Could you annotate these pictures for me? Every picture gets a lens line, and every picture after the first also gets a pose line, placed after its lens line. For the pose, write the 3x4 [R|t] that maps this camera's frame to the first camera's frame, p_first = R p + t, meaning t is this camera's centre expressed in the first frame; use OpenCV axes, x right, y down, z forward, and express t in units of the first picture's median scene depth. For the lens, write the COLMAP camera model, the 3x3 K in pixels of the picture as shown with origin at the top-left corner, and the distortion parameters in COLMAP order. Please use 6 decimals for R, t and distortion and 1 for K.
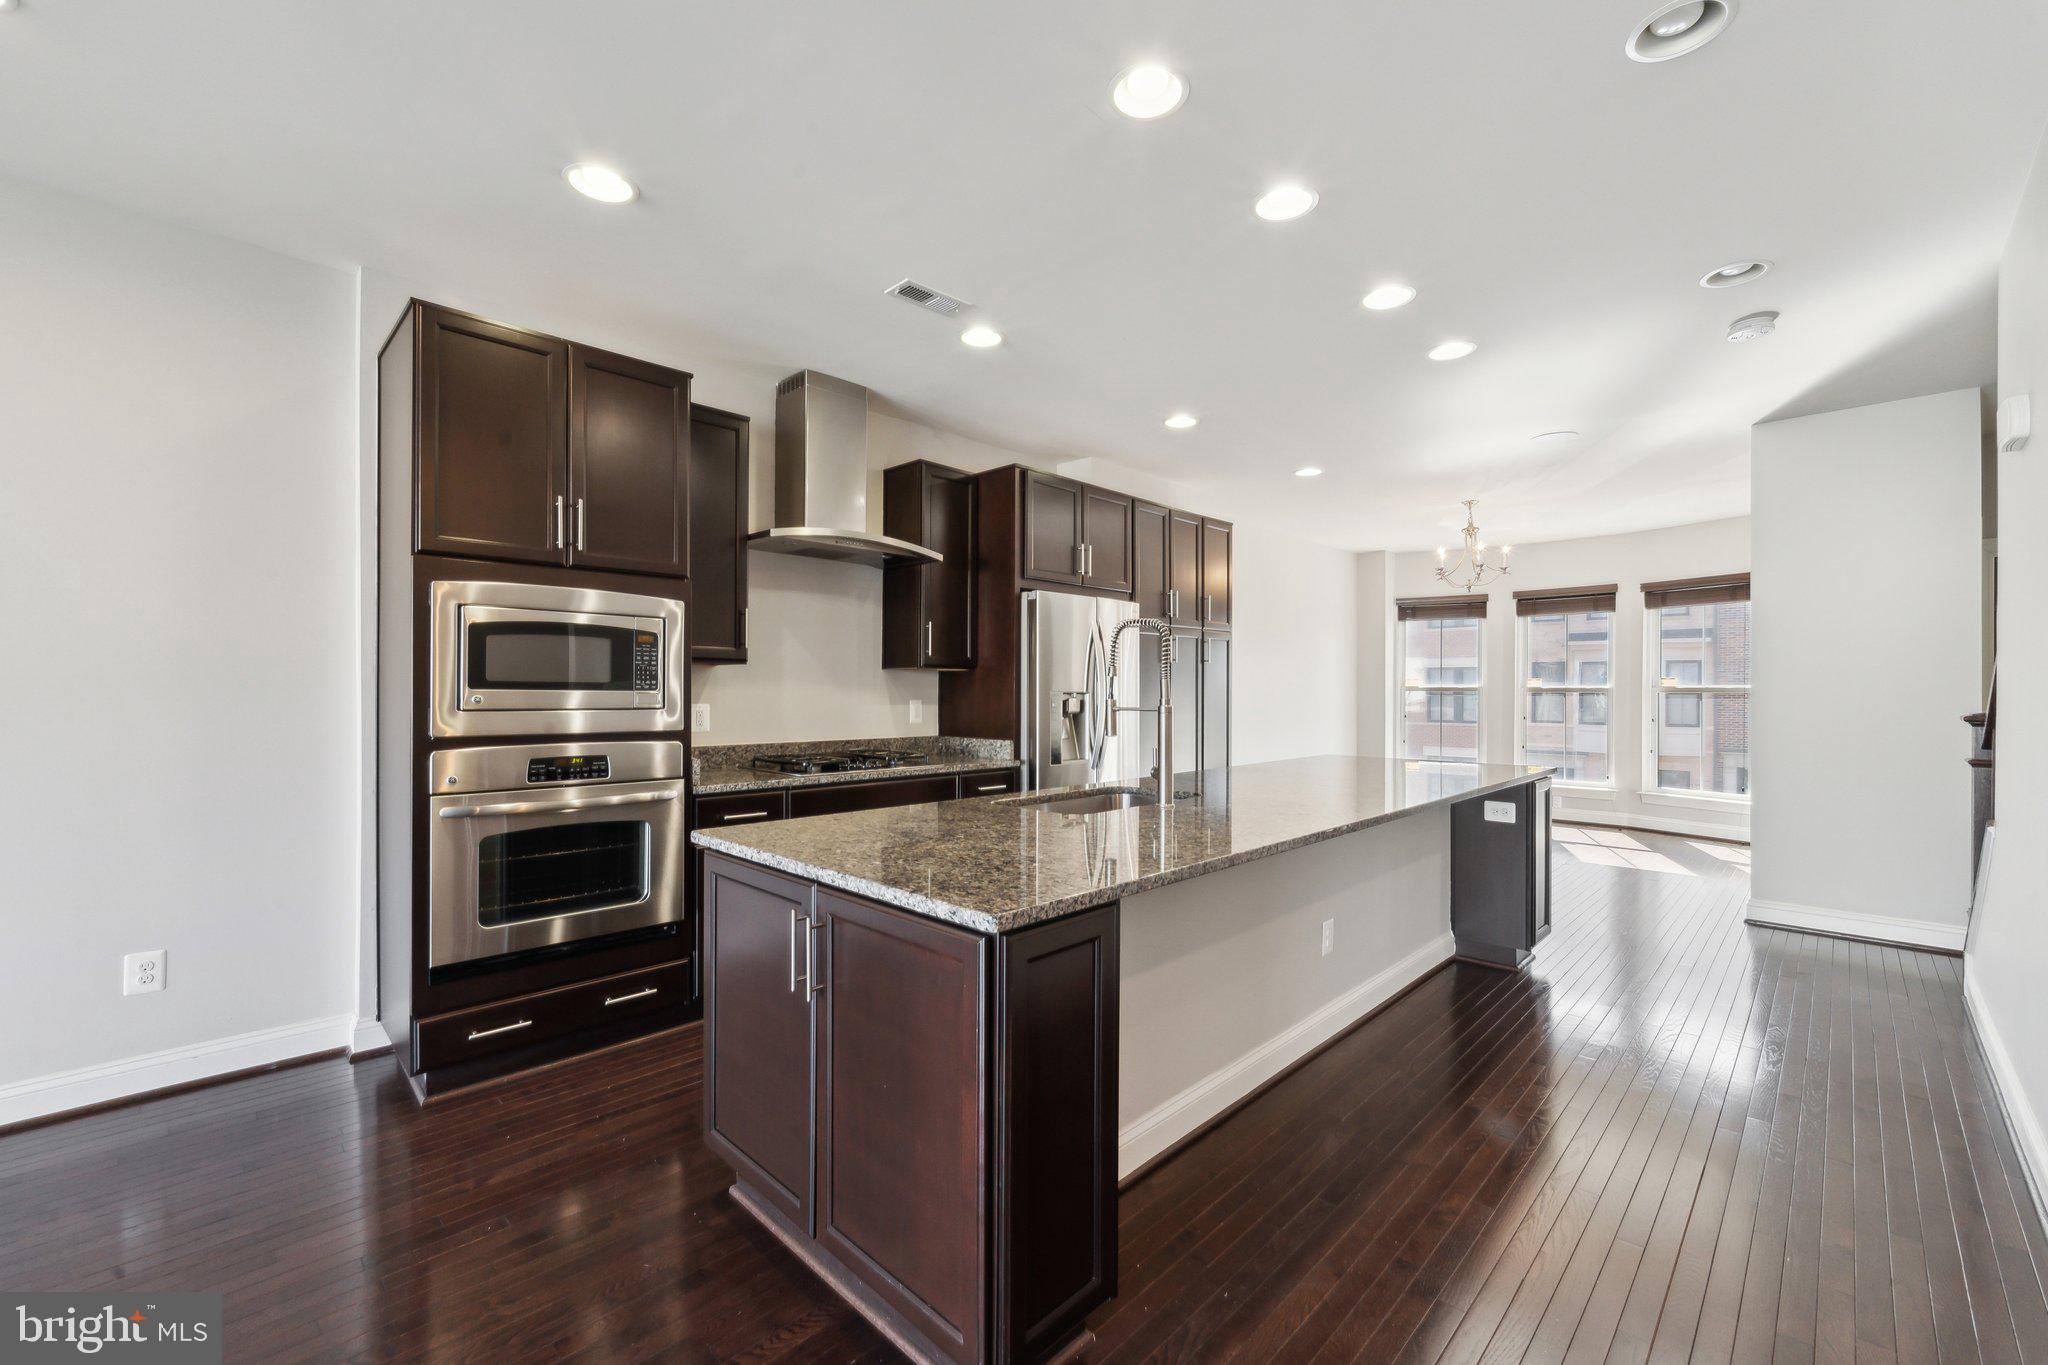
lens RADIAL K [[851.7, 0, 1010.5], [0, 851.7, 693.3], [0, 0, 1]] dist [0.002882, -0.001104]
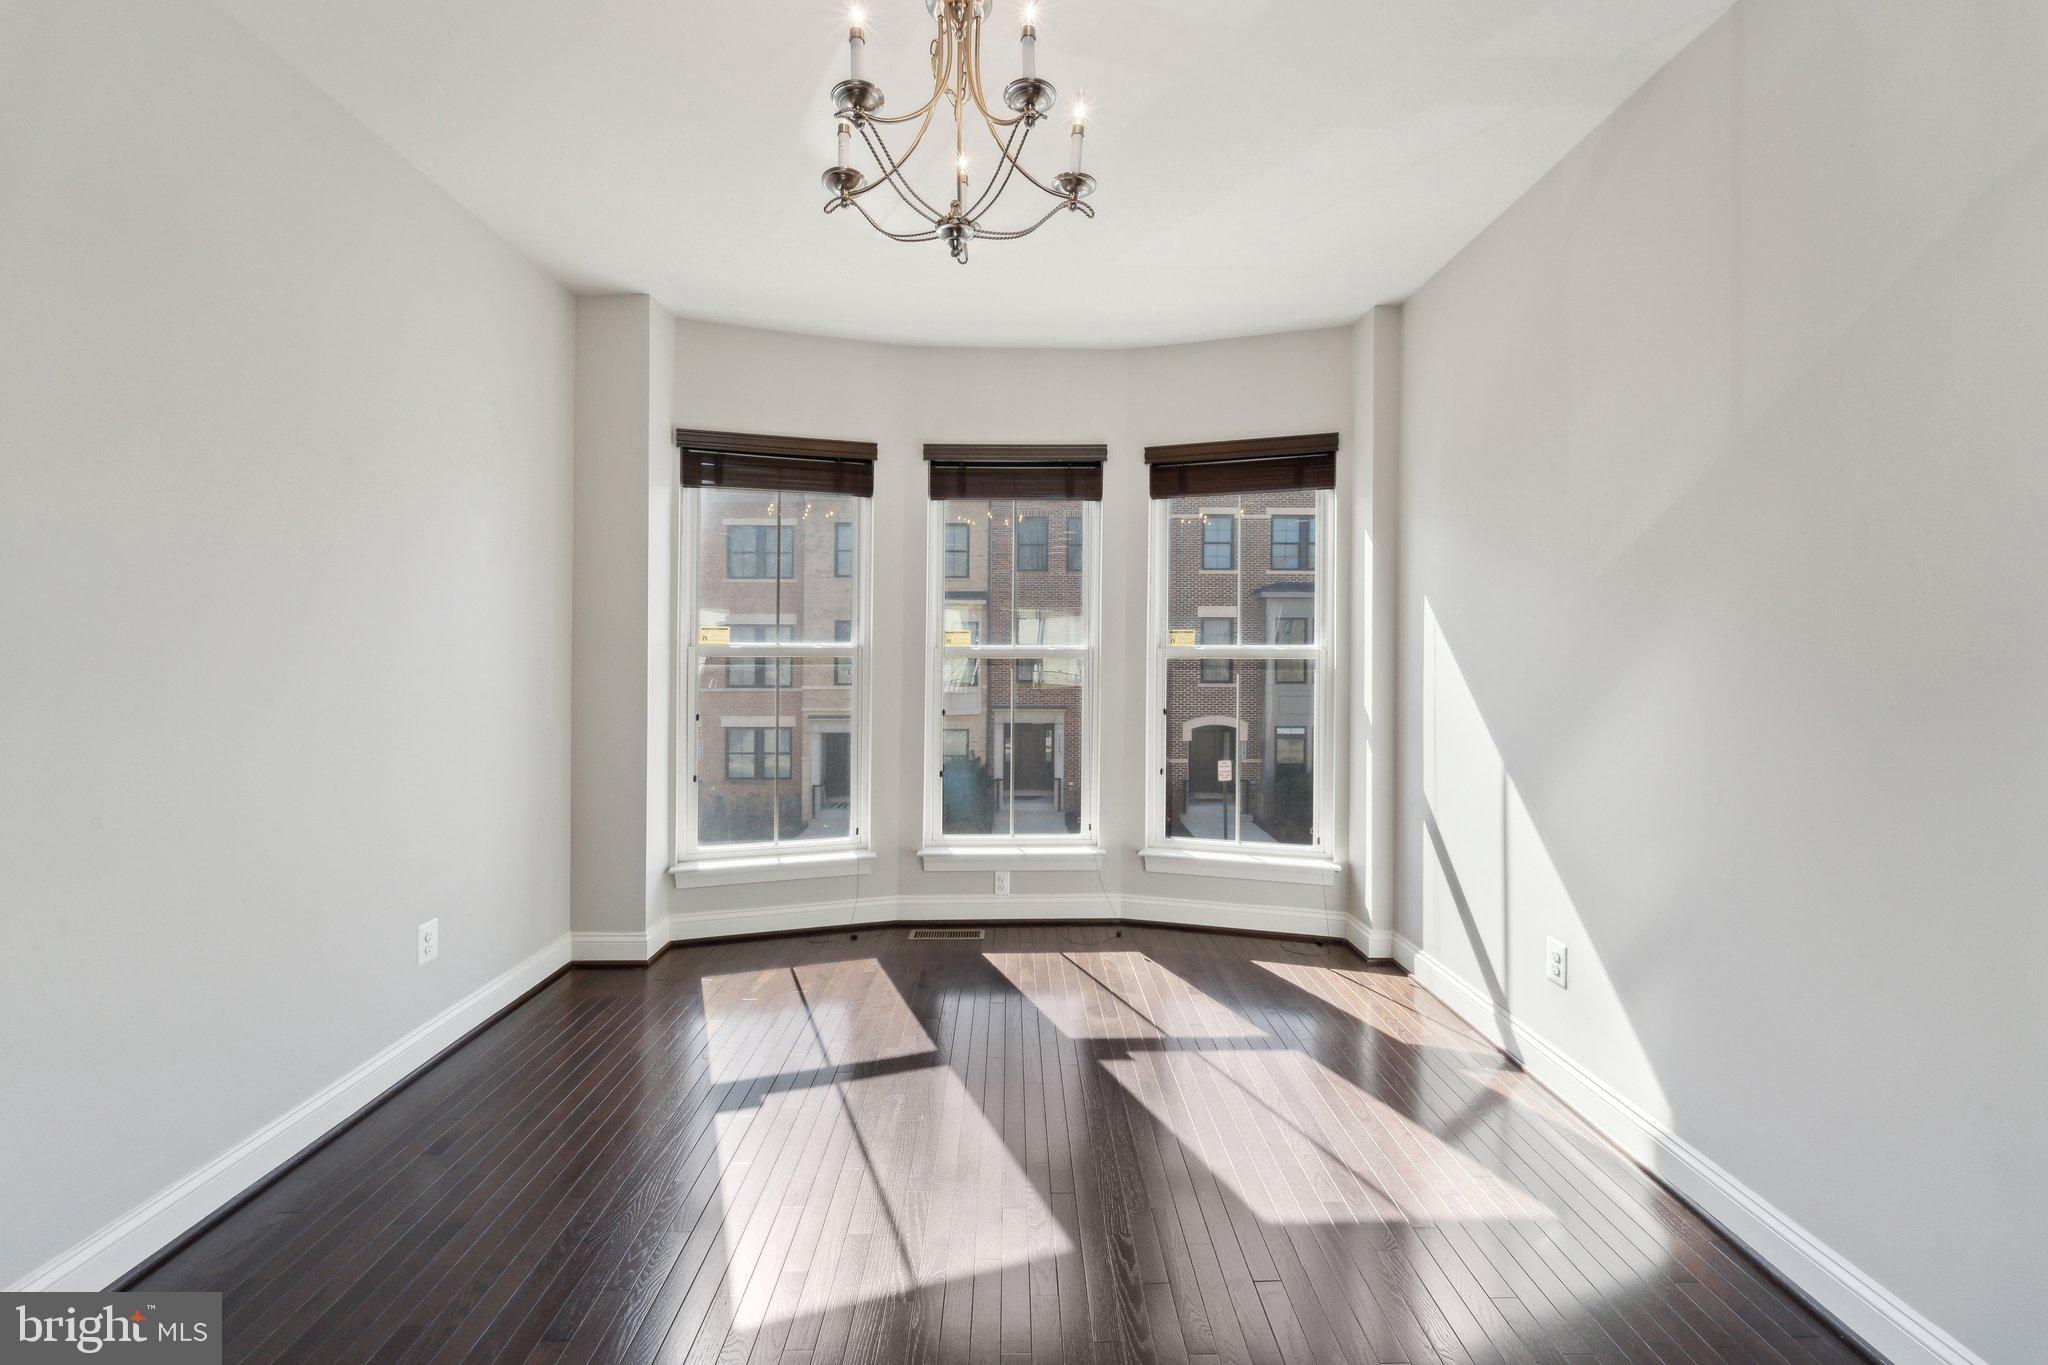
lens RADIAL K [[851.7, 0, 1026.7], [0, 851.7, 673.6], [0, 0, 1]] dist [0.002882, -0.001104]
pose [[0.697425, -0.017463, 0.716445, 0.559579], [0.001094, 0.999728, 0.023302, -0.008716], [-0.716657, -0.015468, 0.697255, 1.209050]]
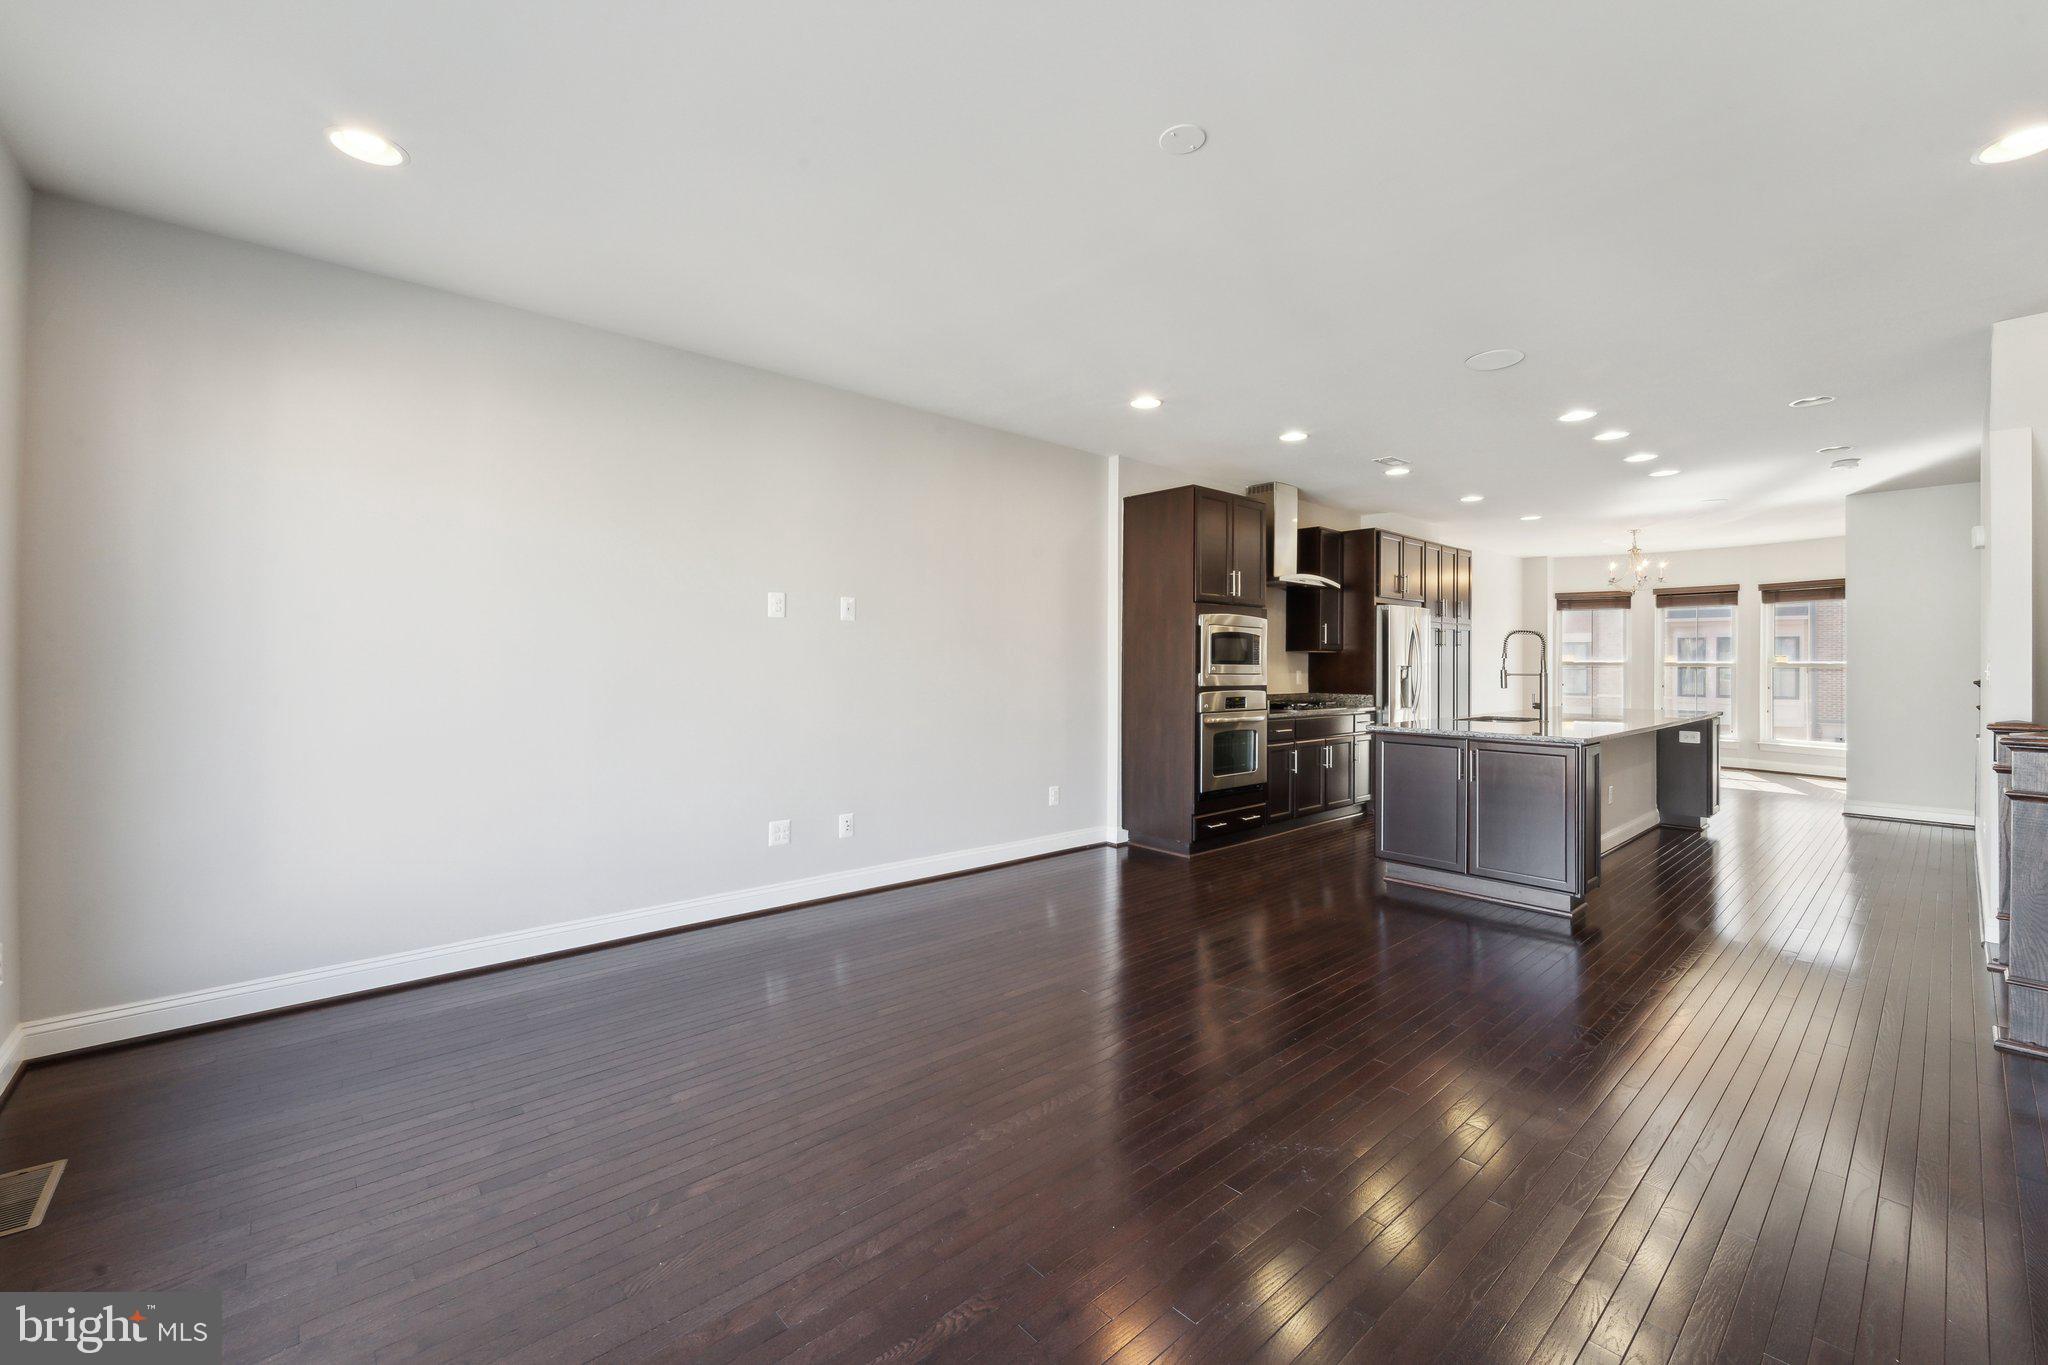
lens RADIAL K [[851.7, 0, 1014.1], [0, 851.7, 659.3], [0, 0, 1]] dist [0.002882, -0.001104]
pose [[0.998195, 0.002232, -0.060017, -0.580687], [-0.002637, 0.999974, -0.006674, -0.000982], [0.060001, 0.006820, 0.998175, -0.677915]]
